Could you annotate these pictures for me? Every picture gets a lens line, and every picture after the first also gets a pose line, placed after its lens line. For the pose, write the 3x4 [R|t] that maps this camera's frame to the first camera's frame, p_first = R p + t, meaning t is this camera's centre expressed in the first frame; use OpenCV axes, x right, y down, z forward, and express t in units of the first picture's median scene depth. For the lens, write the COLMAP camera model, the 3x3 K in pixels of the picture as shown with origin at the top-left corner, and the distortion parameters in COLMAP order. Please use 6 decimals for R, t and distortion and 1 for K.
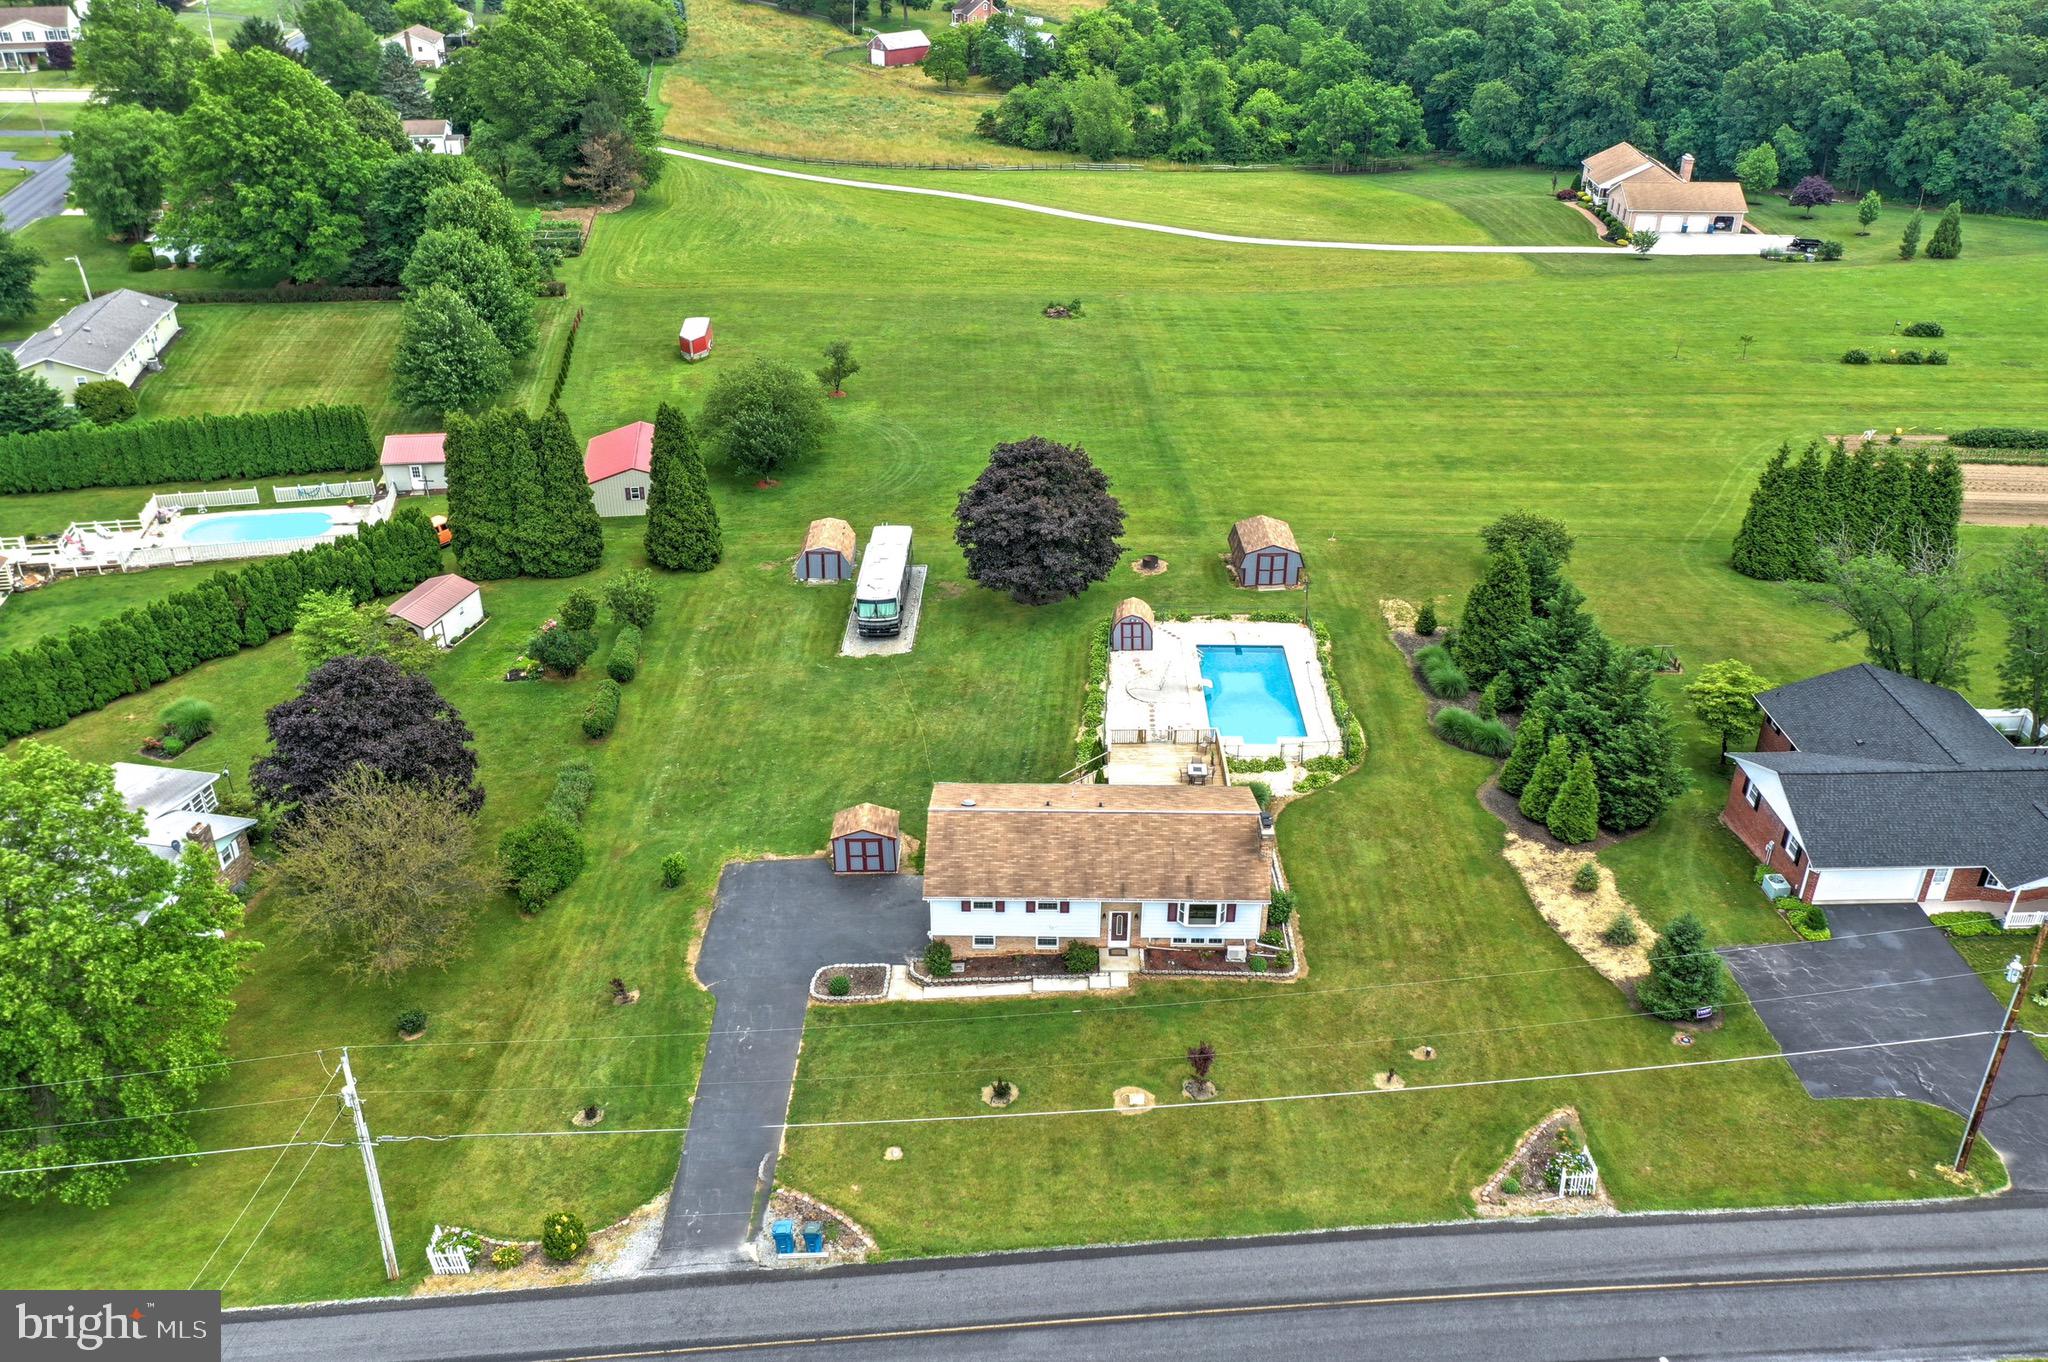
lens RADIAL K [[1617.2, 0, 1024.0], [0, 1617.2, 681.0], [0, 0, 1]] dist [0.001599, -0.000442]
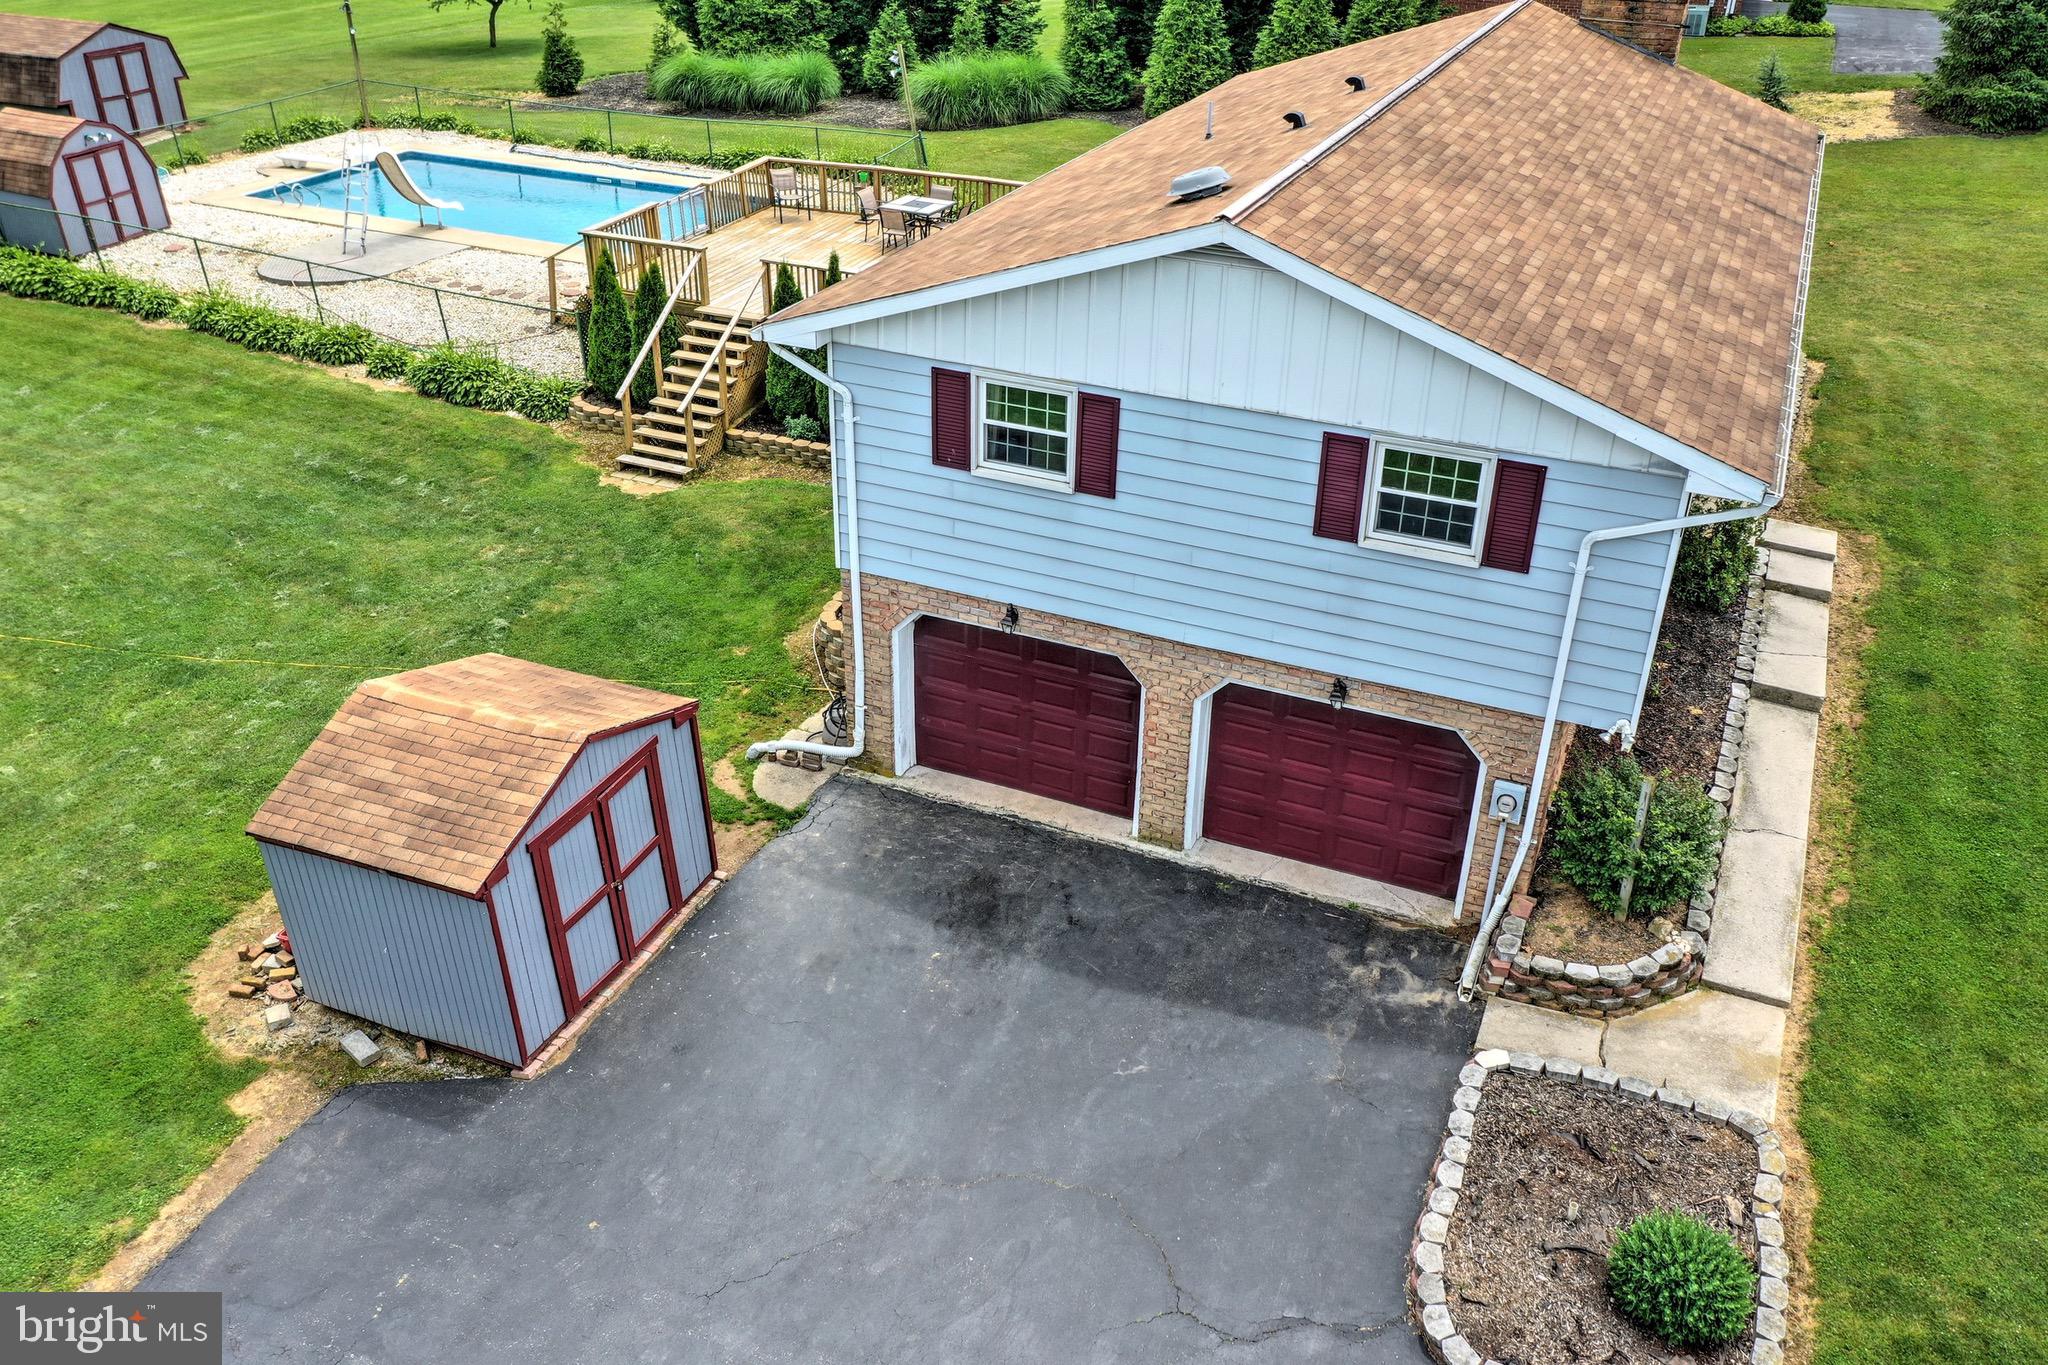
lens RADIAL K [[1669.0, 0, 1024.0], [0, 1669.0, 682.5], [0, 0, 1]] dist [-0.000473, 0.008146]
pose [[0.388086, -0.454214, 0.801922, -0.163213], [0.439831, 0.855918, 0.271944, 0.042784], [-0.809900, 0.247173, 0.531947, 0.632346]]
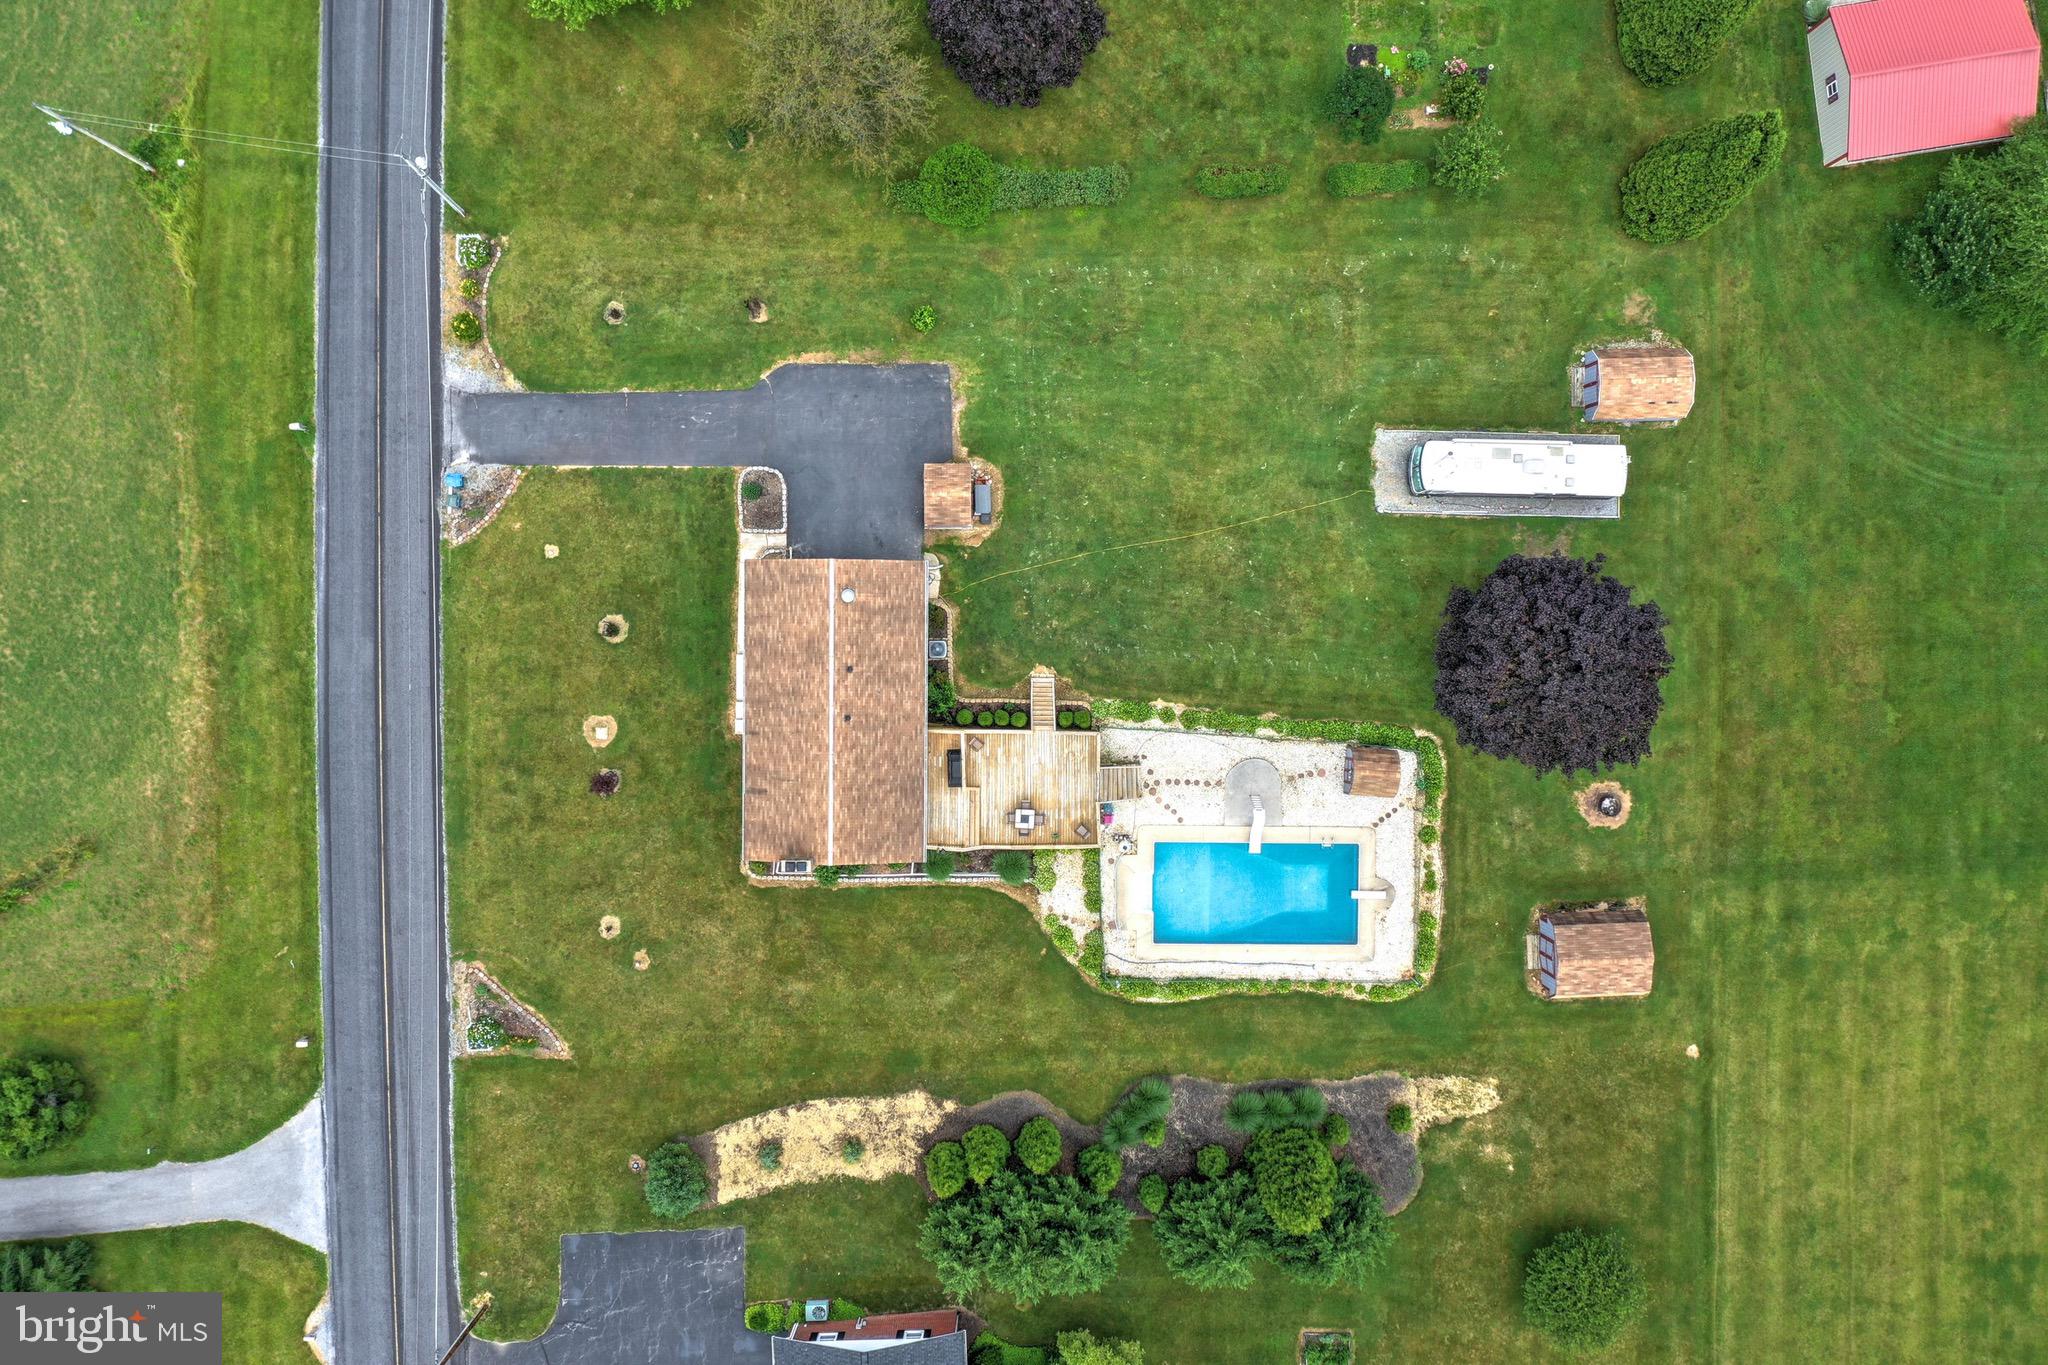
lens RADIAL K [[1617.2, 0, 1024.0], [0, 1617.2, 682.5], [0, 0, 1]] dist [0.001599, -0.000442]
pose [[0.003964, 0.999851, 0.016822, 0.004778], [-0.499389, -0.012595, 0.866287, -0.627045], [0.866369, -0.011835, 0.499264, 0.384990]]
